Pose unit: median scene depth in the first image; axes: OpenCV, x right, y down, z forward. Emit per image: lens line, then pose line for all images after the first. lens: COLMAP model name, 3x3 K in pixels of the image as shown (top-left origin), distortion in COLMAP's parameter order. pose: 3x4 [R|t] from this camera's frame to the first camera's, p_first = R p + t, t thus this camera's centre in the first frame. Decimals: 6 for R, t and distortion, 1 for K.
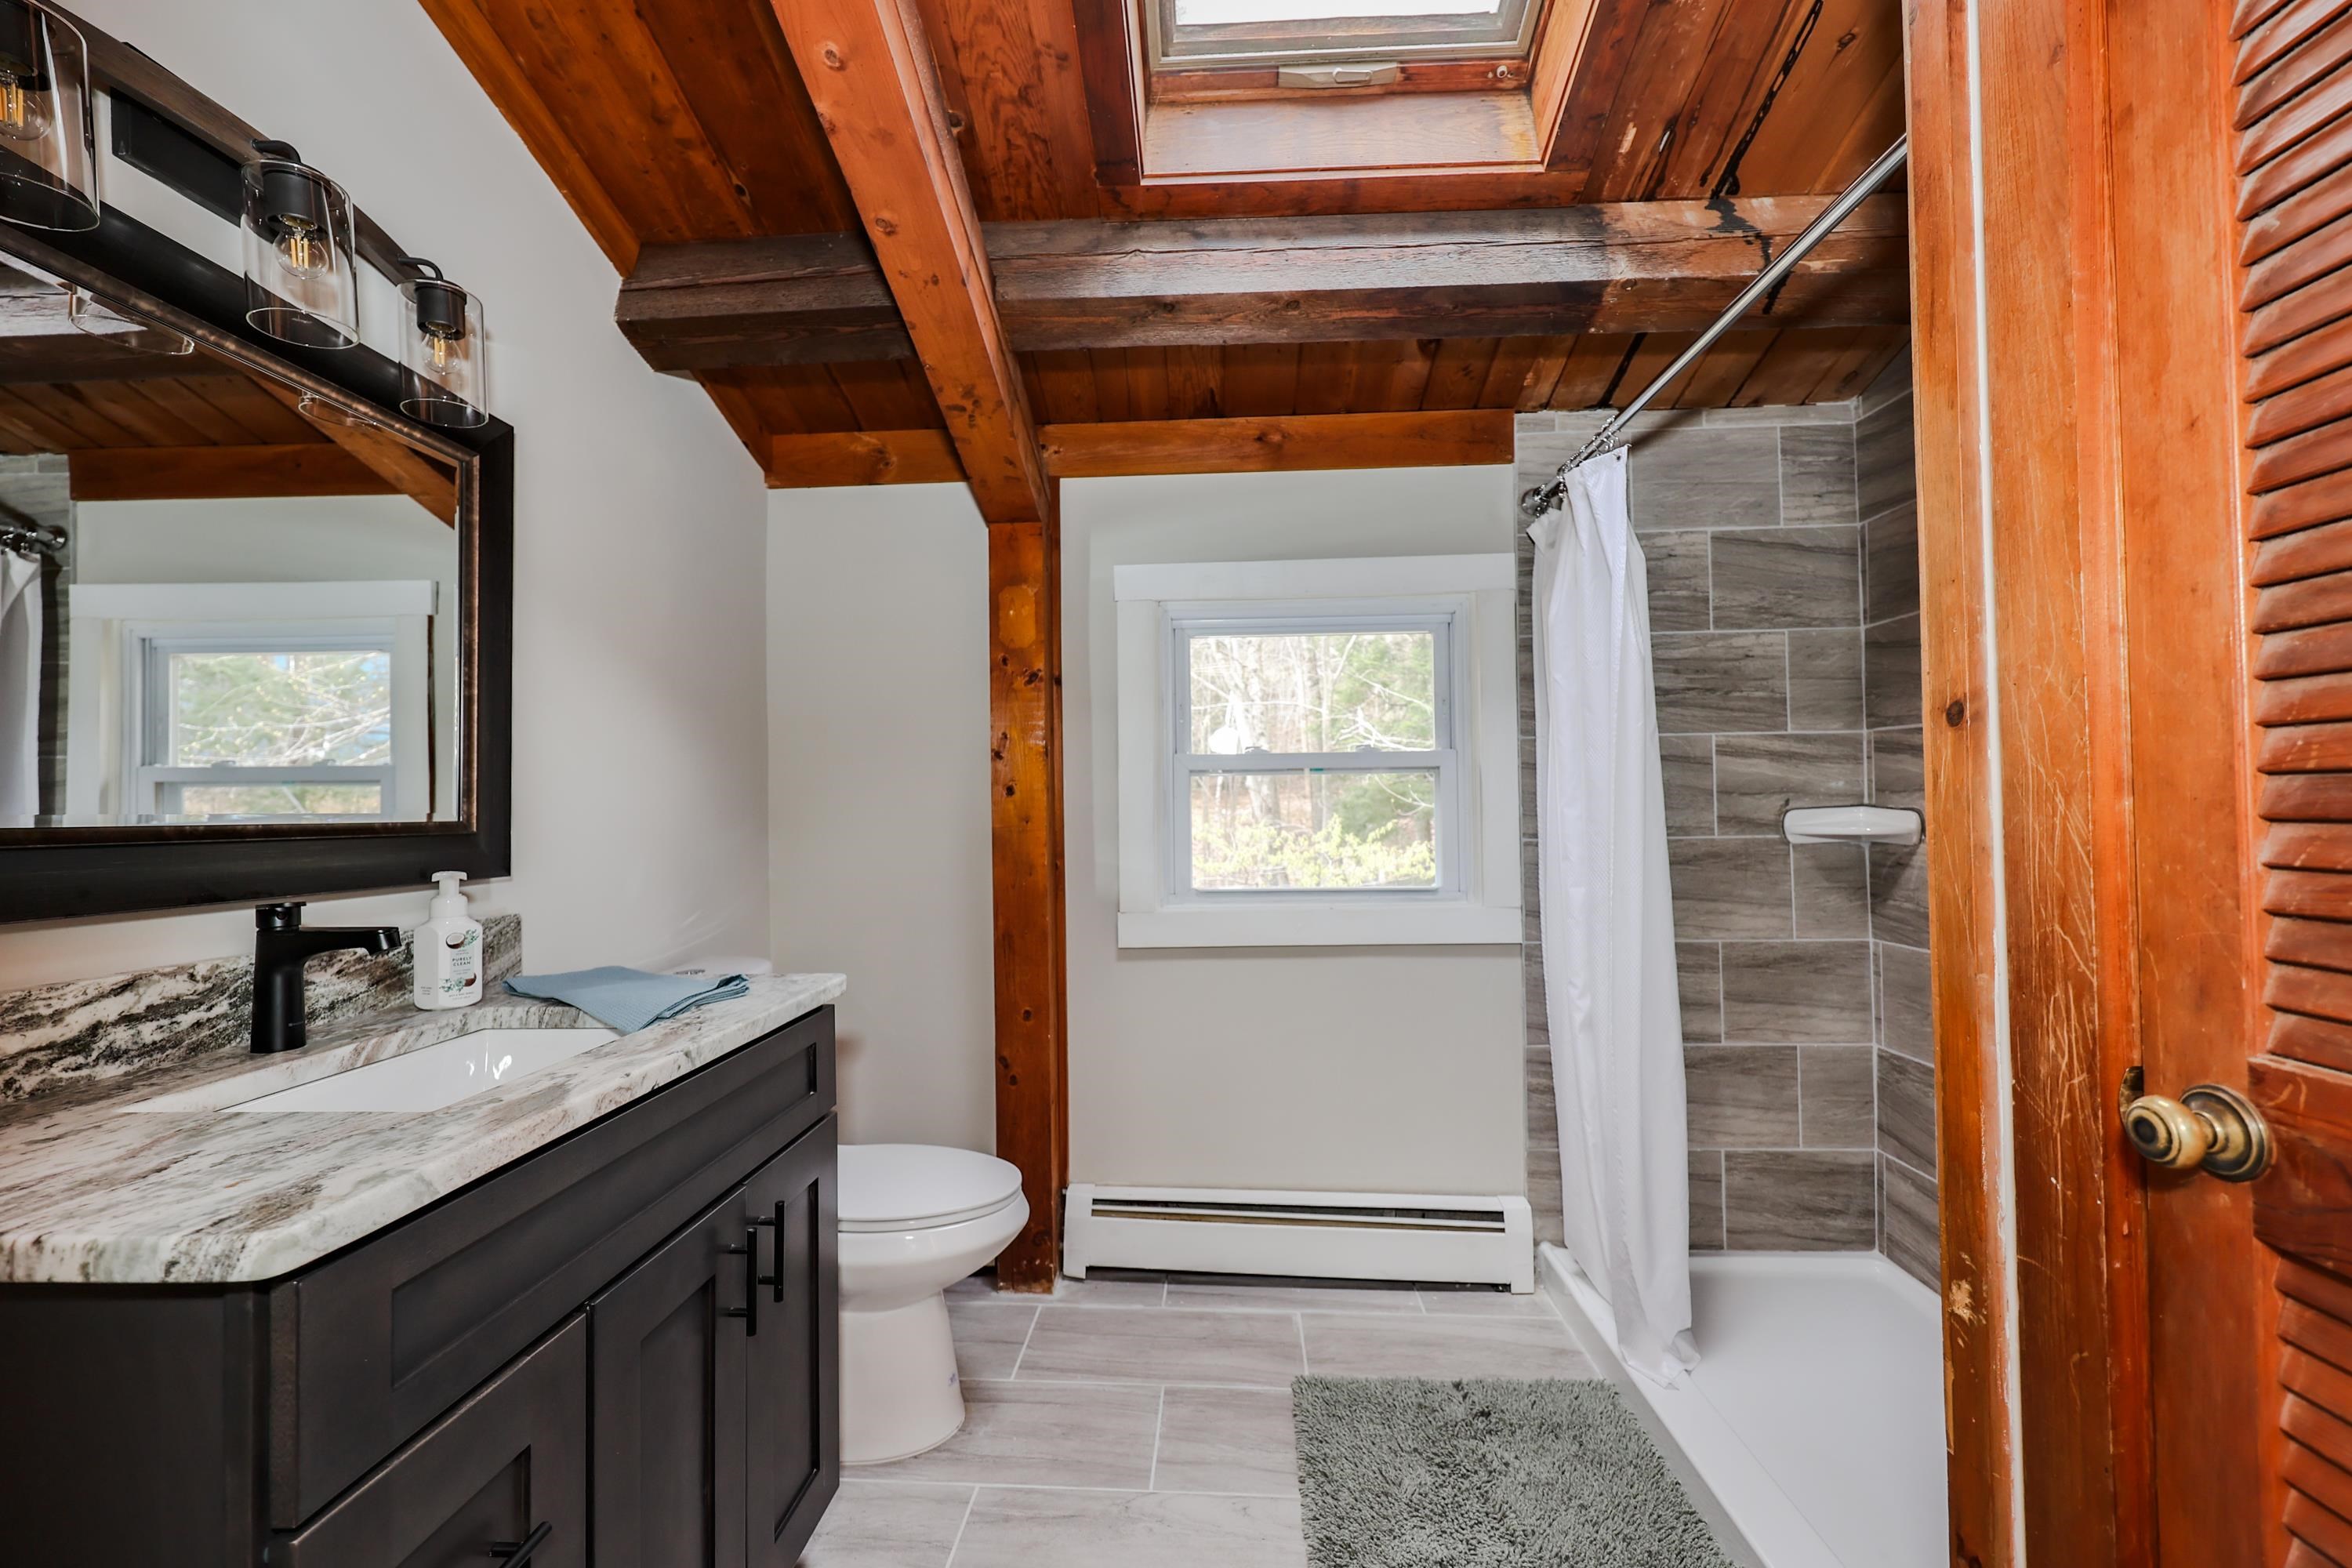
lens RADIAL K [[984.0, 0, 1176.0], [0, 984.0, 784.0], [0, 0, 1]] dist [-0.000159, 0.000022]
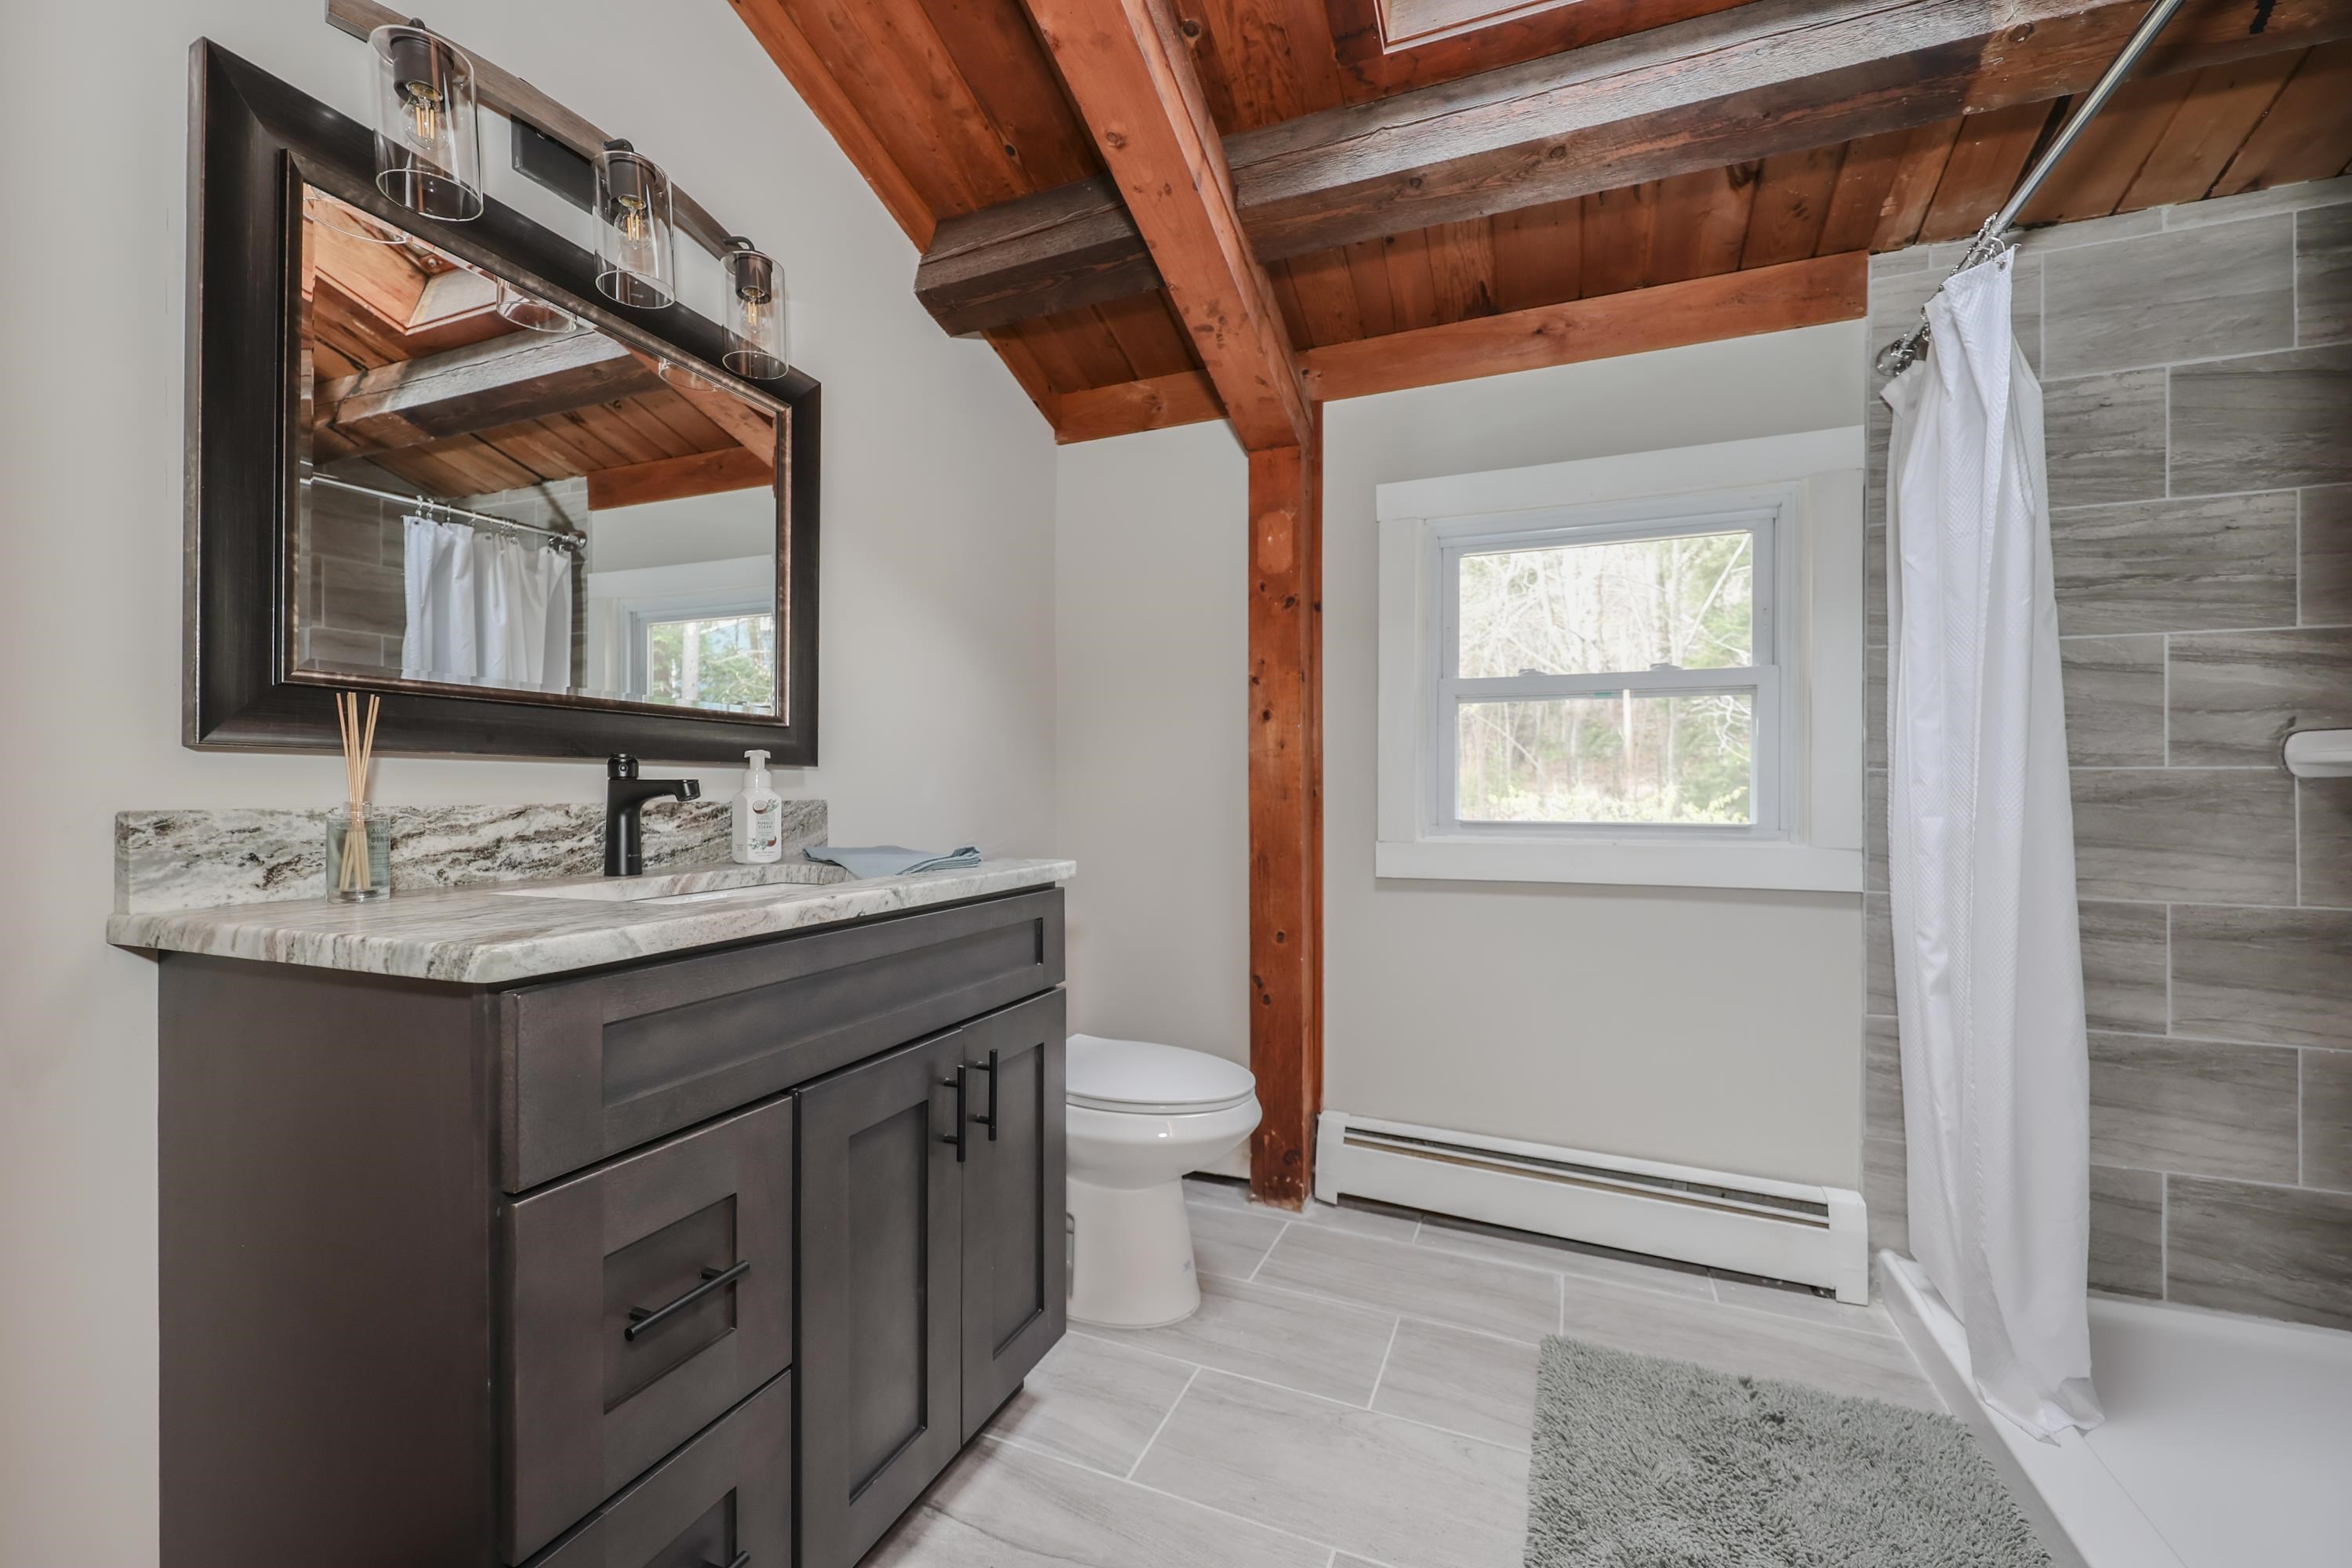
lens RADIAL K [[950.8, 0, 1175.1], [0, 950.8, 787.3], [0, 0, 1]] dist [0.000513, 0.000257]
pose [[0.943286, 0.013515, -0.331706, 0.082834], [-0.005758, 0.999687, 0.024356, 0.069547], [0.331931, -0.021065, 0.943068, 0.053787]]
